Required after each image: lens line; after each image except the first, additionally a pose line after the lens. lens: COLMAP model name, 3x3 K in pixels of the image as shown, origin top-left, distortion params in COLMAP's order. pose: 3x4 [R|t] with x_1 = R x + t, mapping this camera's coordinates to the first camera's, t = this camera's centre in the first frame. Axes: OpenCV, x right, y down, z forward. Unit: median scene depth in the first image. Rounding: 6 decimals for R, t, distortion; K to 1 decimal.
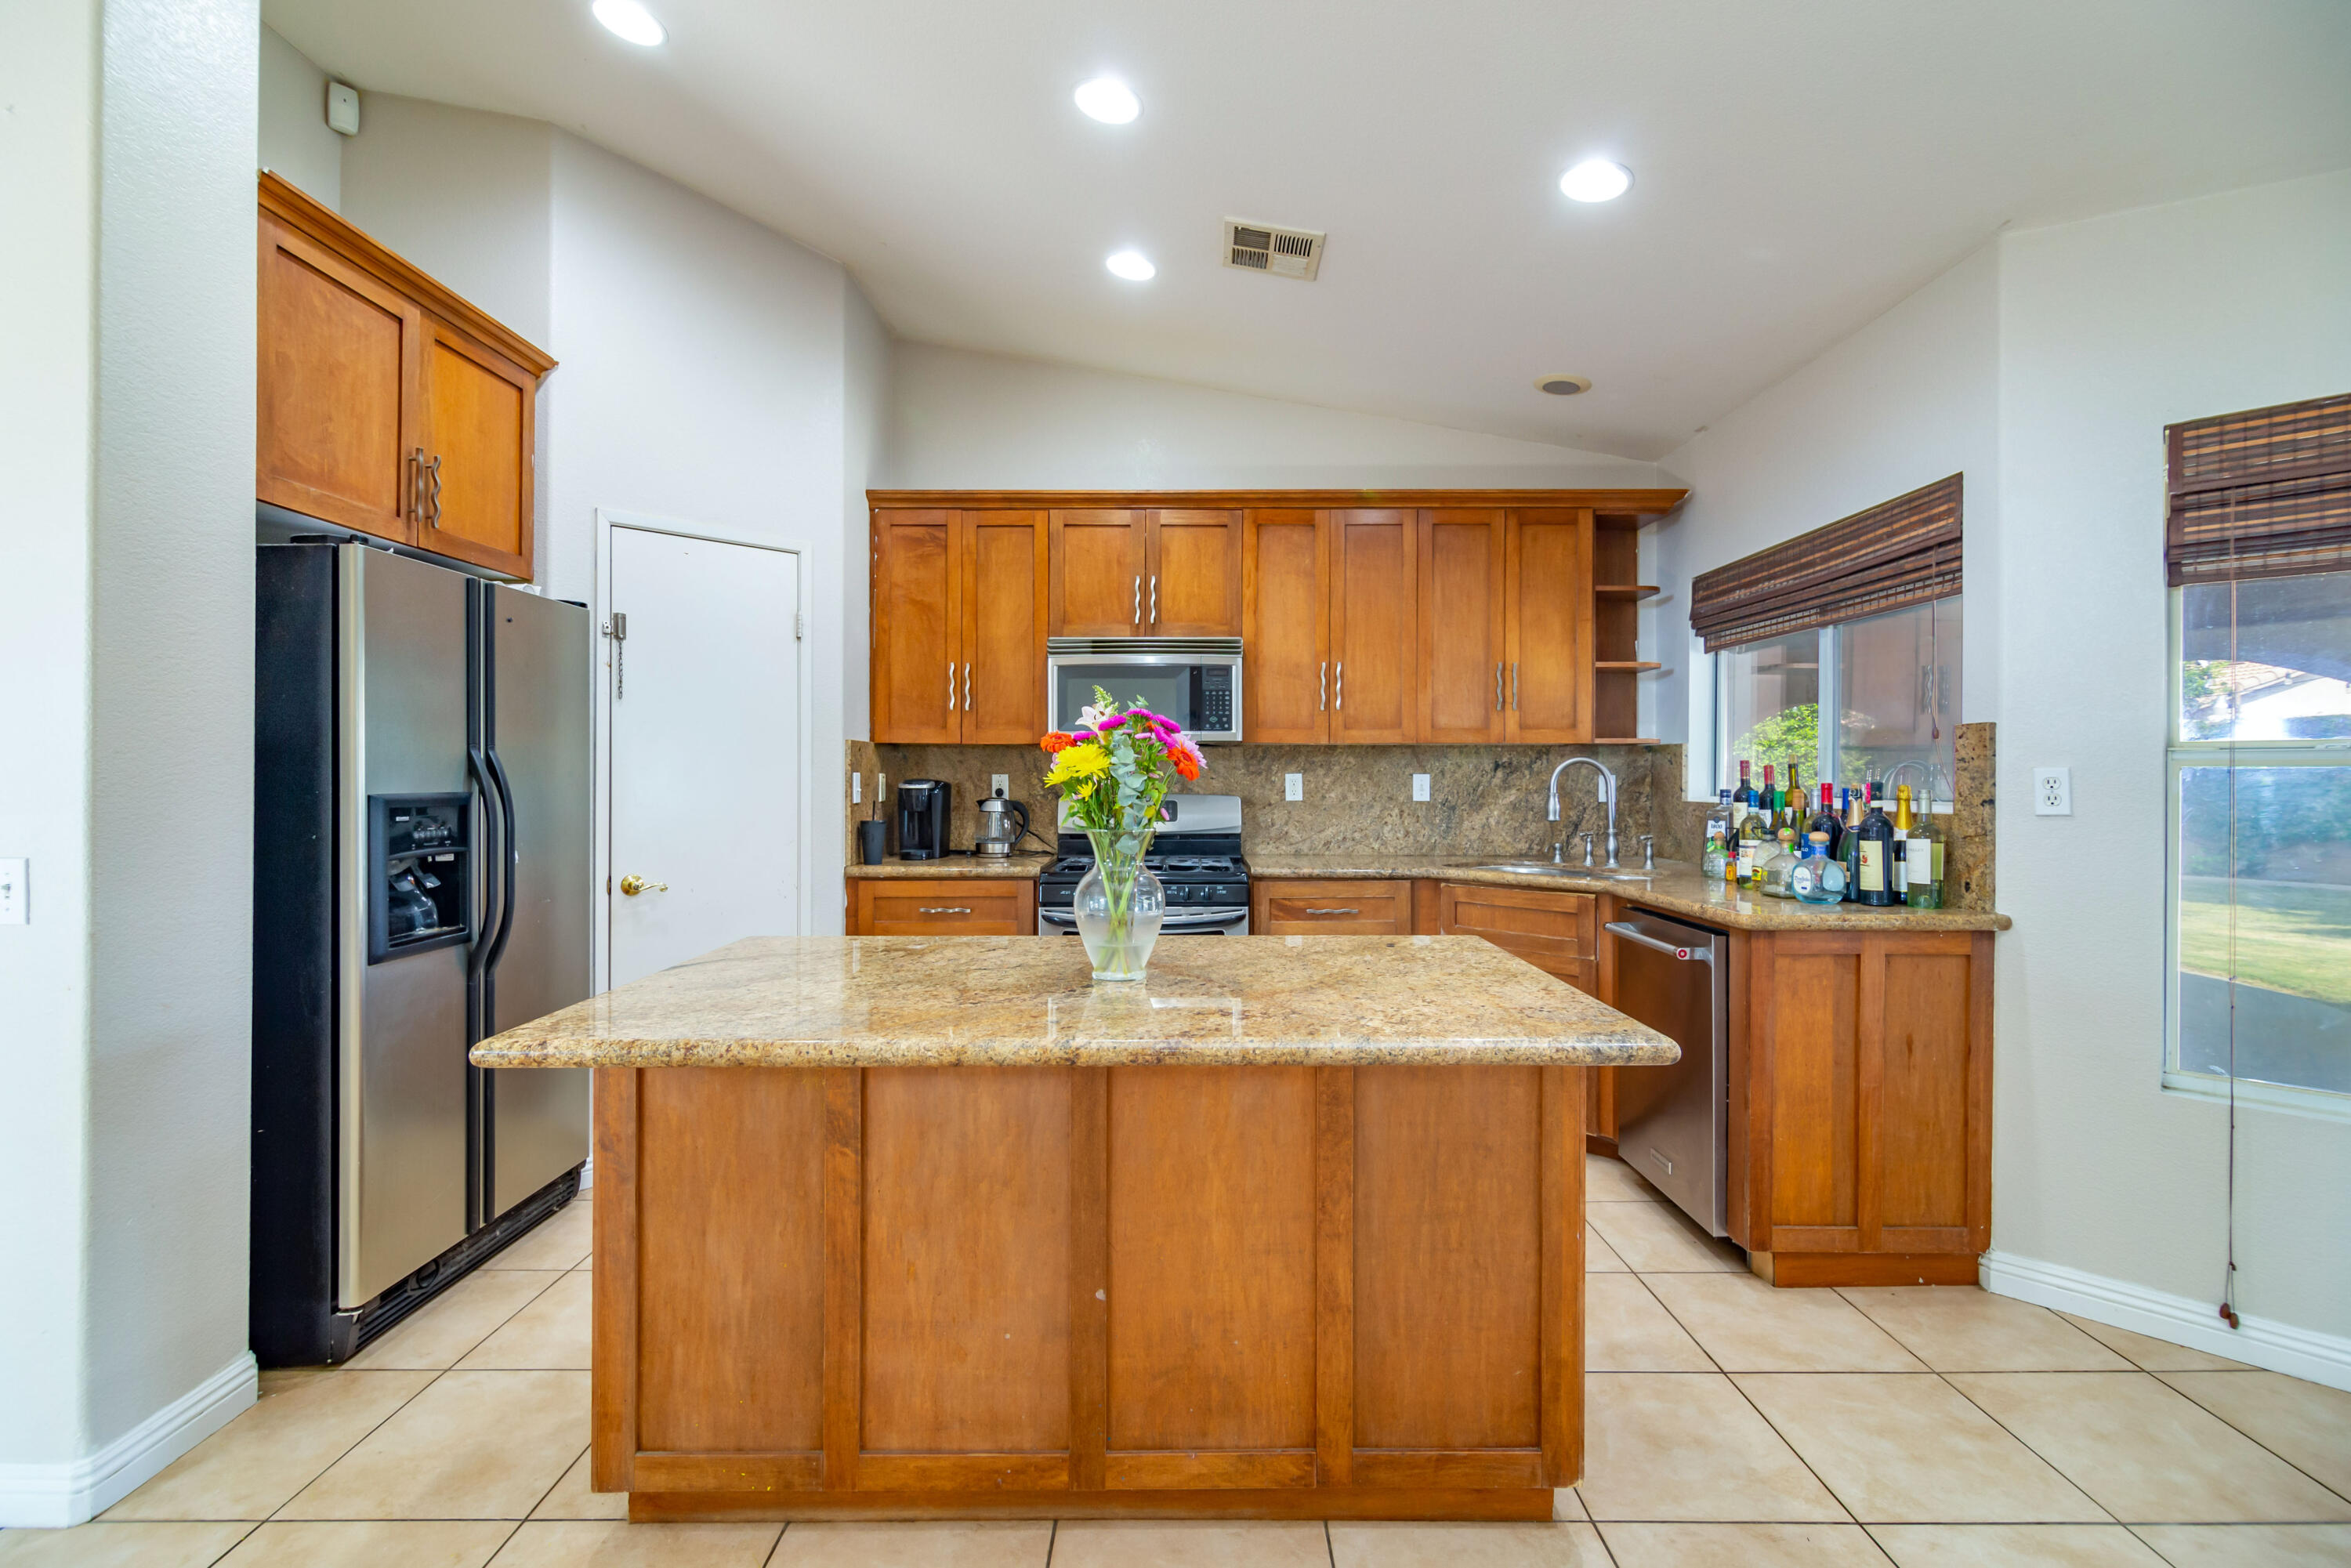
lens RADIAL K [[1073.5, 0, 1160.3], [0, 1073.5, 761.9], [0, 0, 1]] dist [-0.012604, -0.002607]
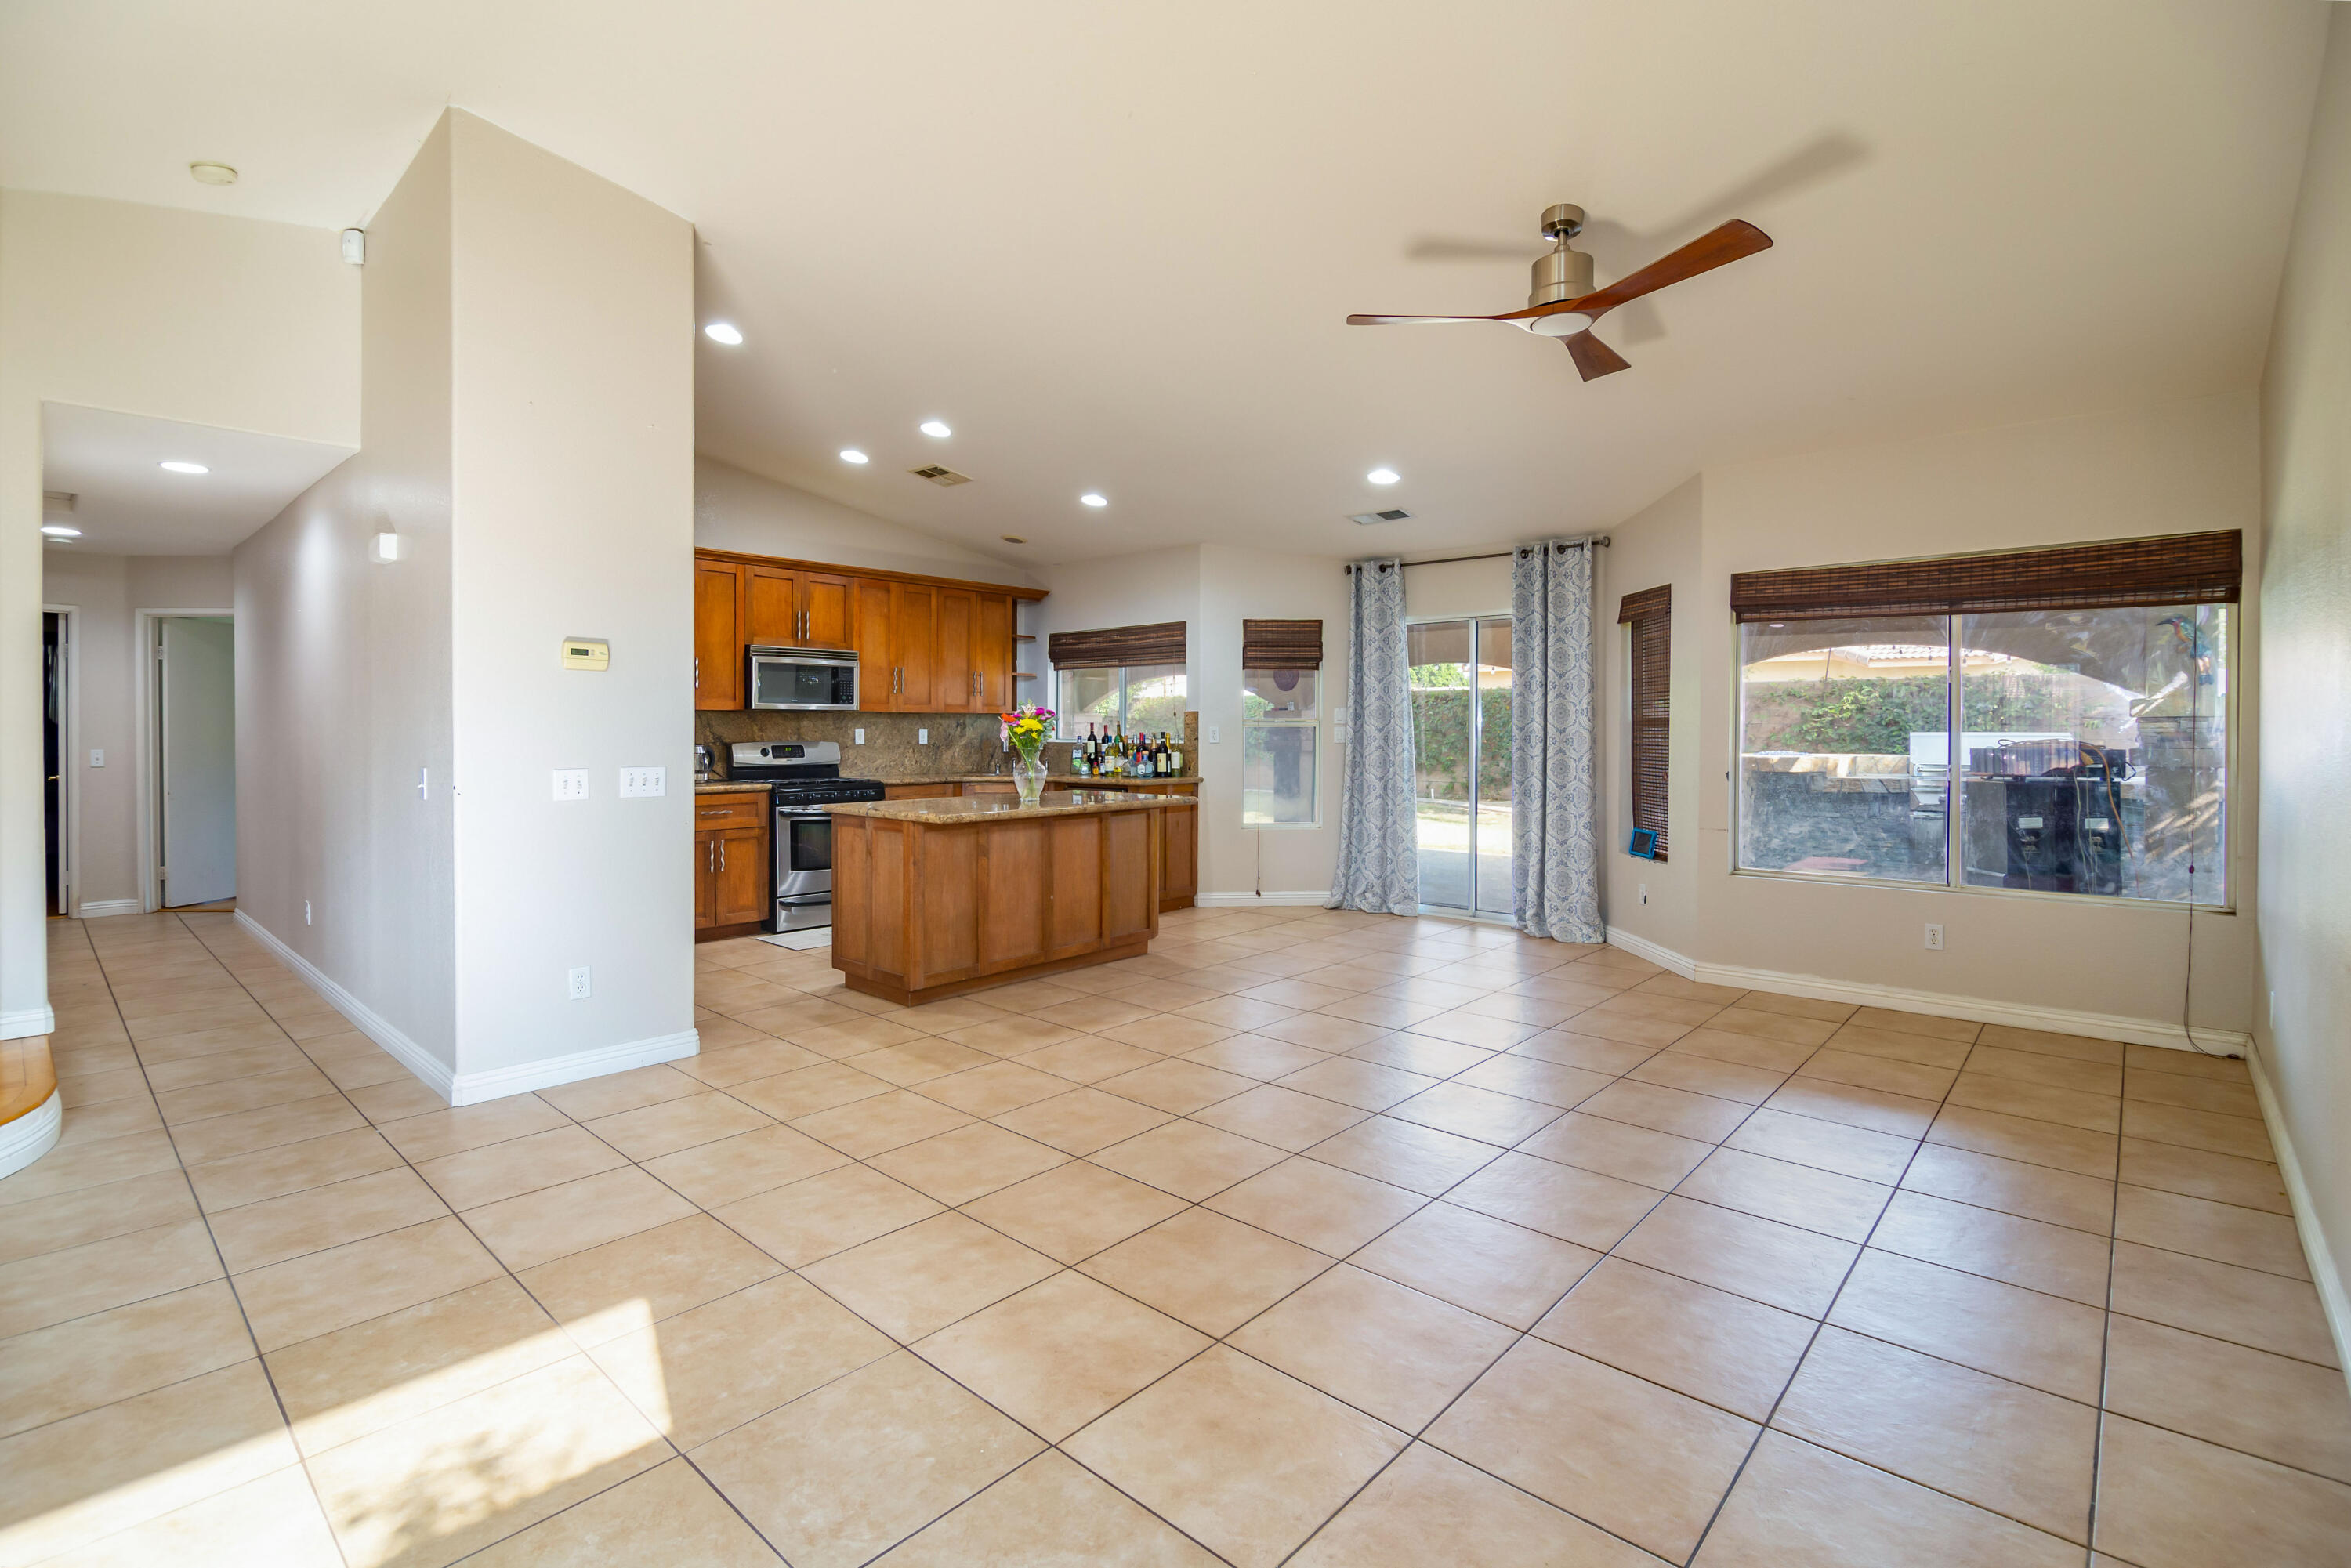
lens RADIAL K [[1073.5, 0, 1160.9], [0, 1073.5, 720.3], [0, 0, 1]] dist [-0.012604, -0.002607]
pose [[0.655972, 0.005962, 0.754762, -0.971943], [-0.007738, 0.999969, -0.001174, -0.005069], [-0.754745, -0.005070, 0.655998, -0.546747]]
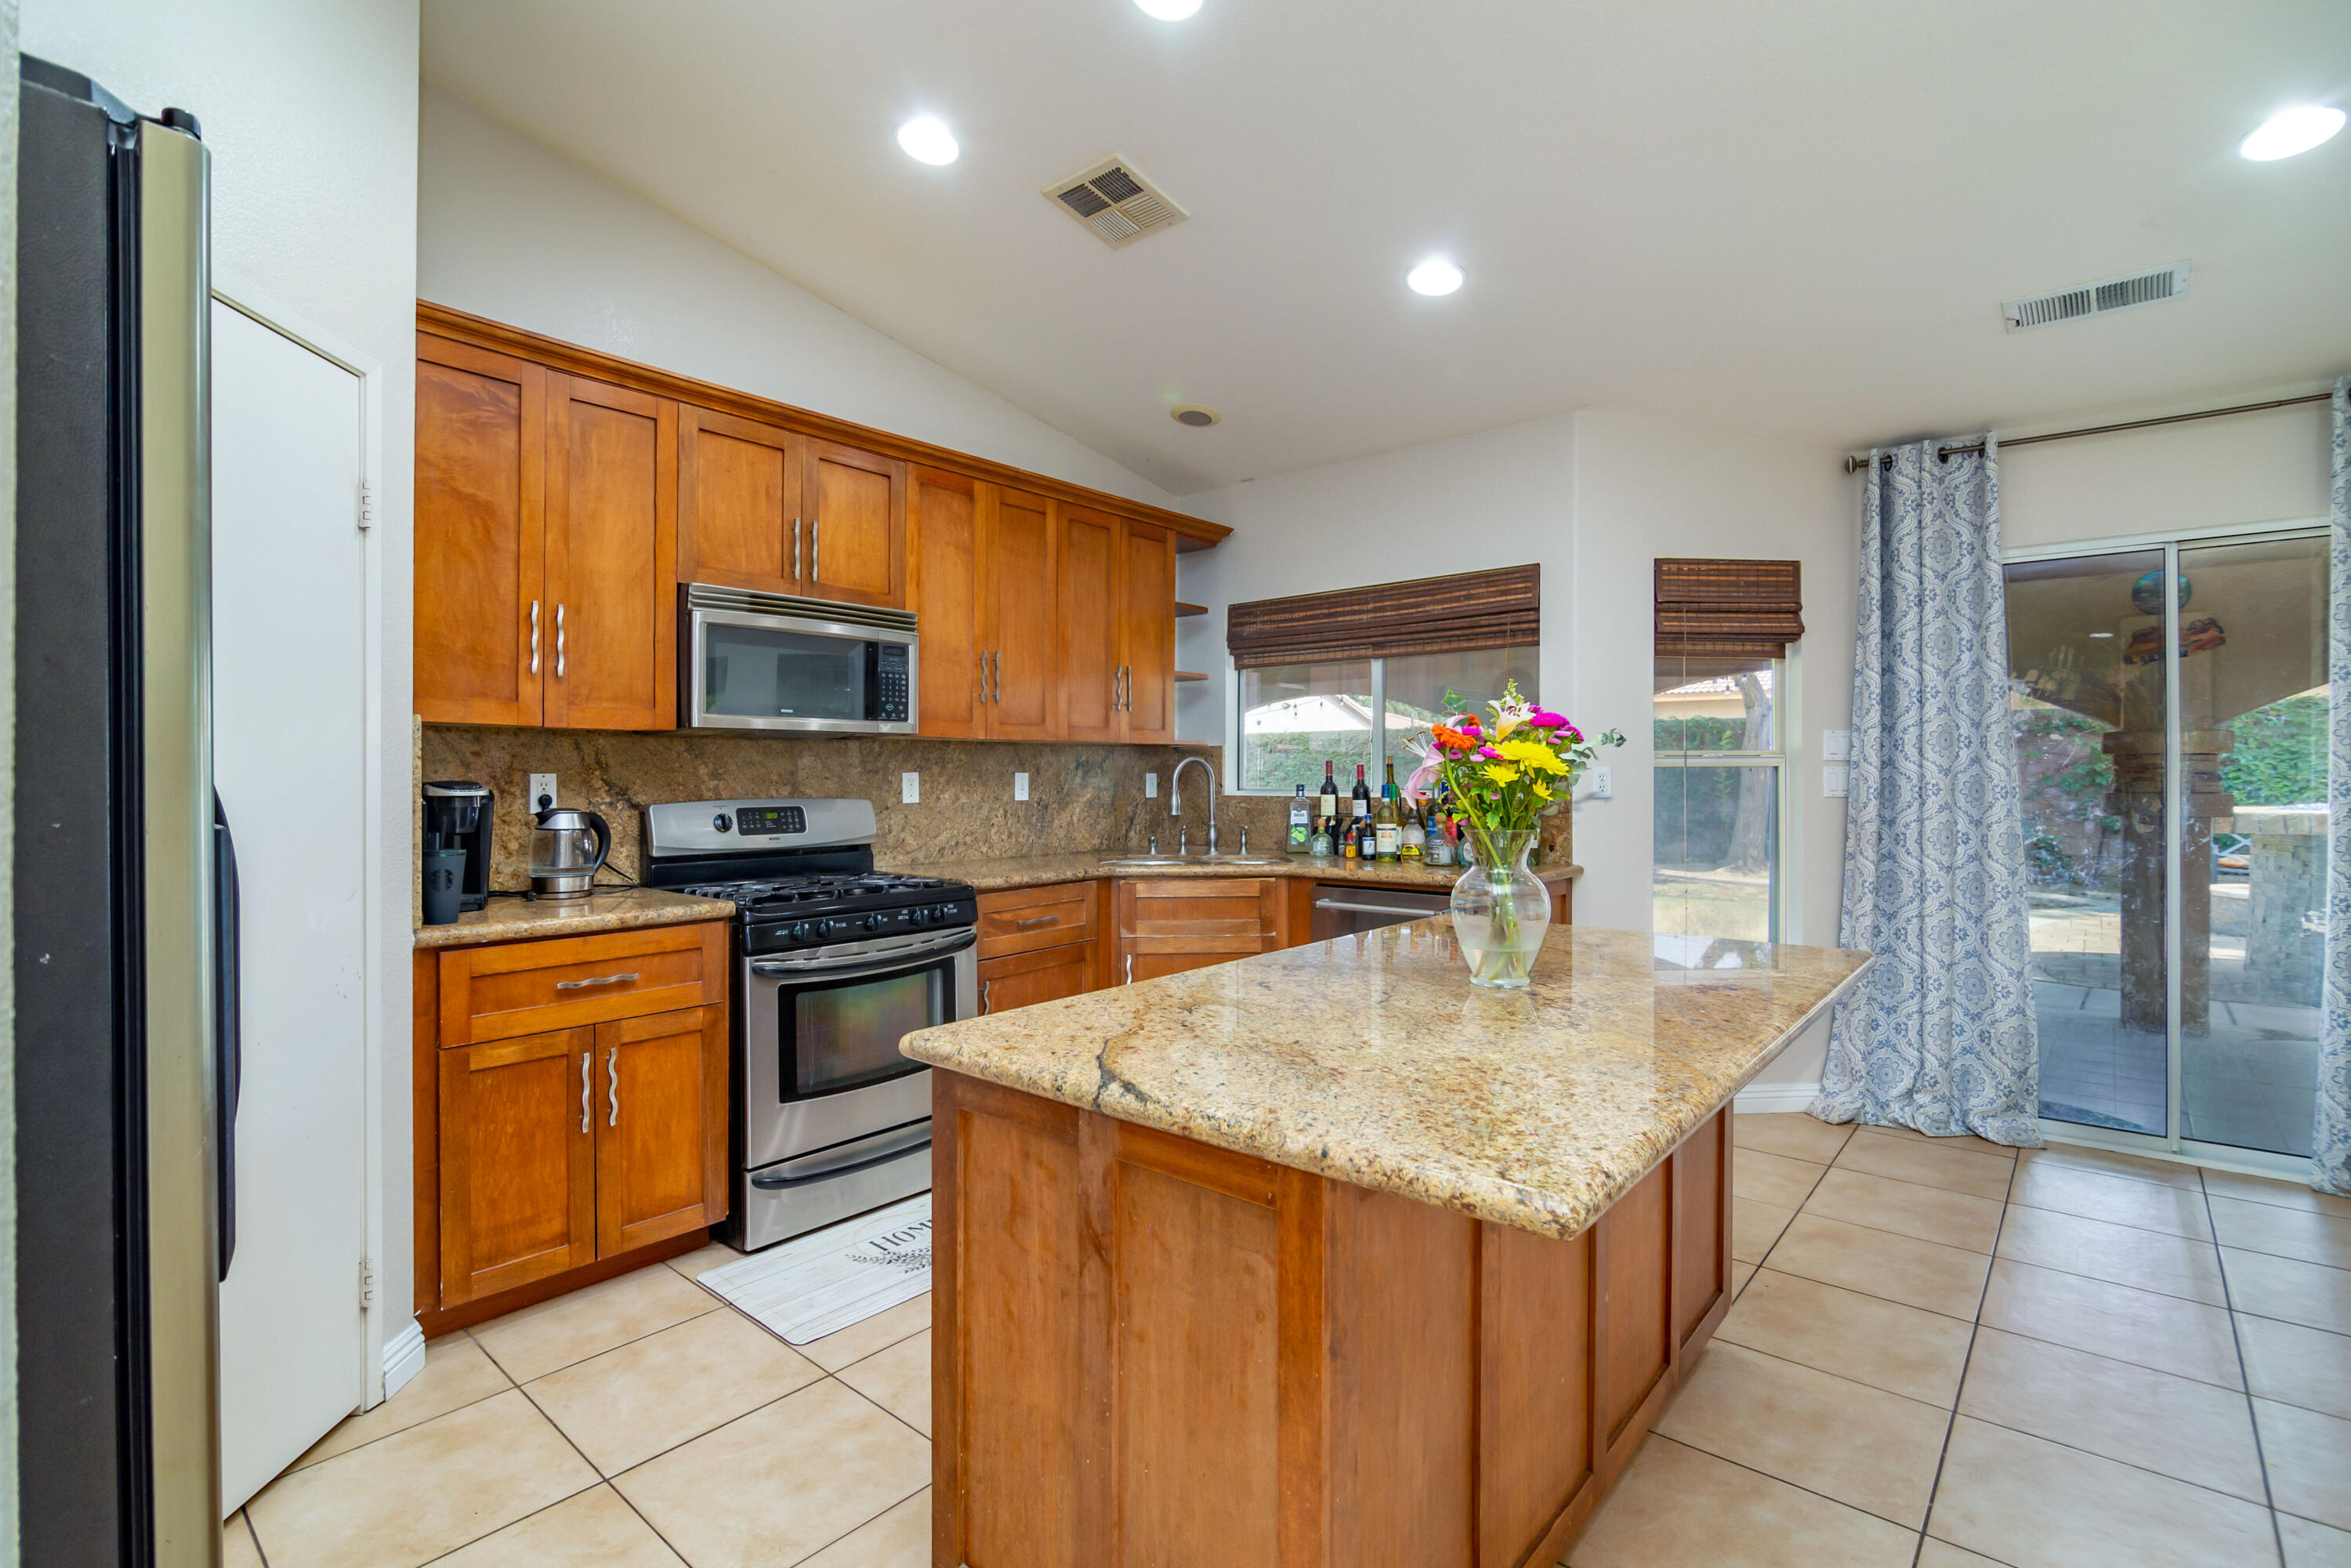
lens RADIAL K [[1073.5, 0, 1157.9], [0, 1073.5, 771.3], [0, 0, 1]] dist [-0.012604, -0.002607]
pose [[0.643408, -0.001073, 0.765523, -0.480796], [-0.006407, 0.999956, 0.006787, 0.003280], [-0.765497, -0.009272, 0.643373, 0.318748]]
